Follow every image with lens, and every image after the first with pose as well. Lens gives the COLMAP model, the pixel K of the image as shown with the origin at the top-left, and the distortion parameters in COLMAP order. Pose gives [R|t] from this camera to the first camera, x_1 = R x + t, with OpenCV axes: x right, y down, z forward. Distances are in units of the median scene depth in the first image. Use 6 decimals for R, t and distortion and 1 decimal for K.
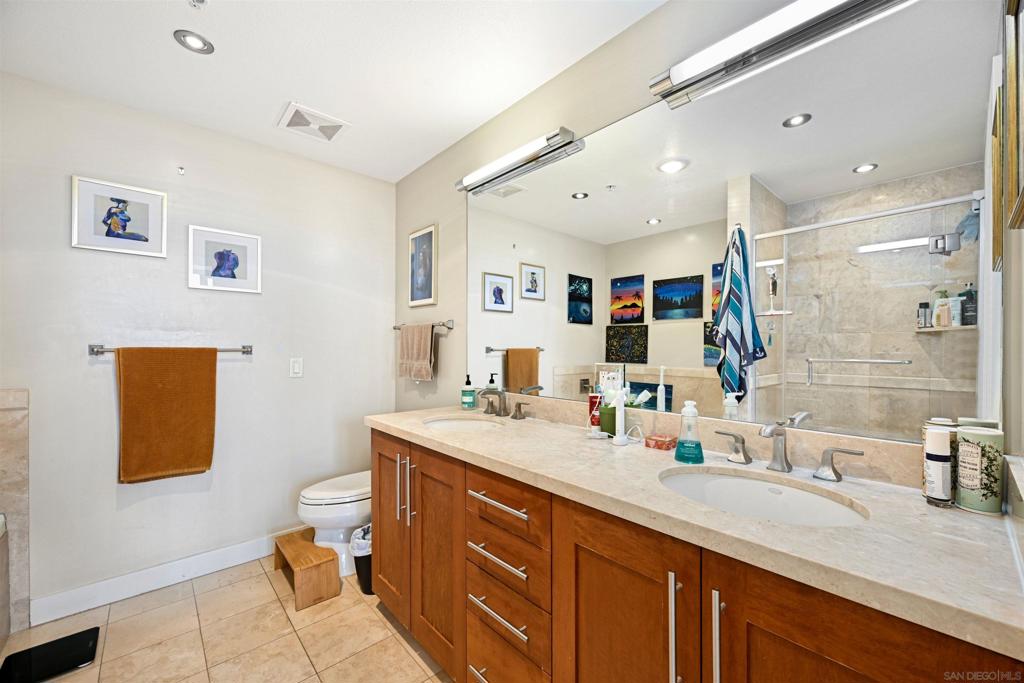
lens RADIAL K [[407.4, 0, 513.4], [0, 407.4, 349.9], [0, 0, 1]] dist [0.001259, 0.000089]
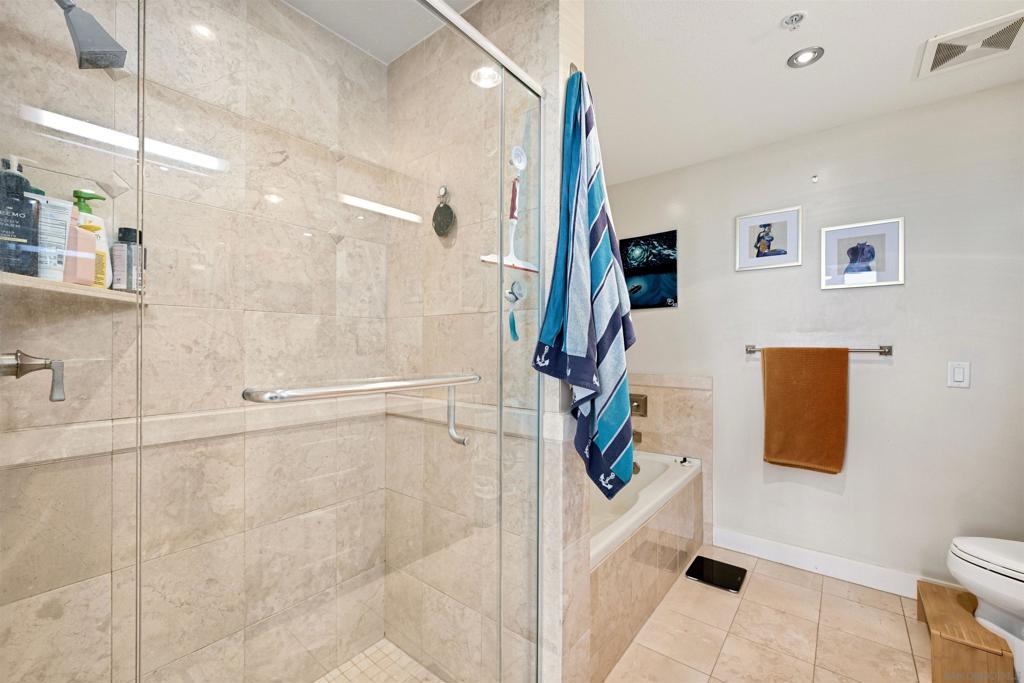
lens RADIAL K [[417.2, 0, 516.6], [0, 417.2, 346.4], [0, 0, 1]] dist [-0.001468, -0.000178]
pose [[0.171845, -0.002085, -0.985122, 0.110187], [-0.007085, 0.999969, -0.003352, -0.000191], [0.985099, 0.007556, 0.171825, 0.066320]]
